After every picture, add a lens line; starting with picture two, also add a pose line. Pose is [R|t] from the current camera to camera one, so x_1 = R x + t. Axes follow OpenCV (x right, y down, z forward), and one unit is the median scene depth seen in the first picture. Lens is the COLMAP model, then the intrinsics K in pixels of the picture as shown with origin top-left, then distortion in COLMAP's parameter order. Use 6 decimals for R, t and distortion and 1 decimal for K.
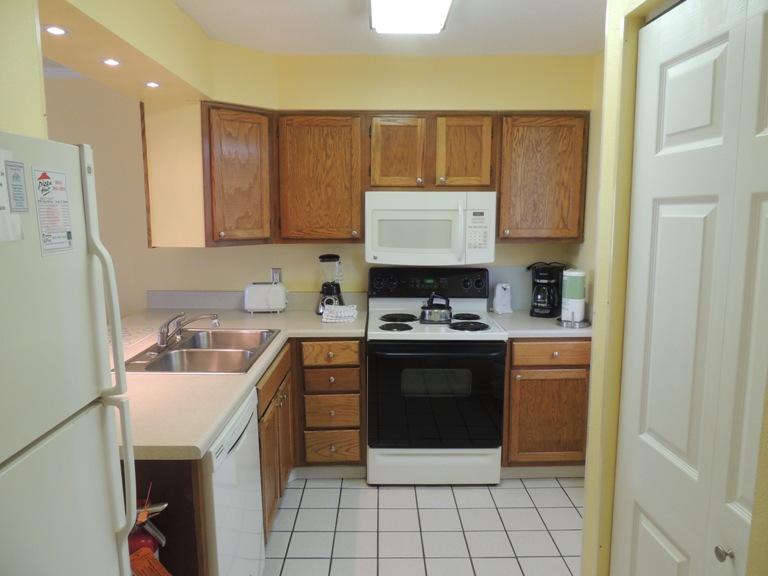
lens RADIAL K [[558.8, 0, 384.0], [0, 558.8, 288.0], [0, 0, 1]] dist [-0.009070, -0.005689]
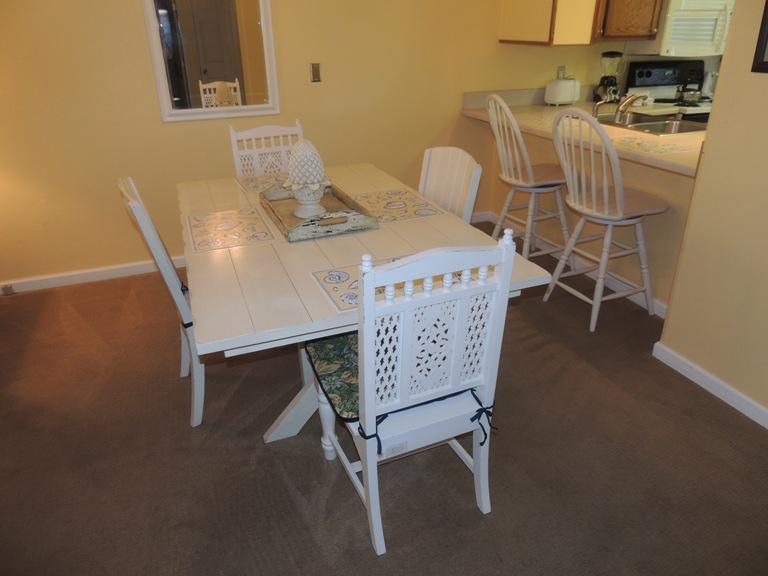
lens RADIAL K [[558.8, 0, 384.0], [0, 558.8, 288.0], [0, 0, 1]] dist [-0.009070, -0.005689]
pose [[0.924709, -0.169600, 0.340806, -1.101261], [0.057880, 0.947500, 0.314473, 0.020180], [-0.376249, -0.271070, 0.885978, -0.029129]]
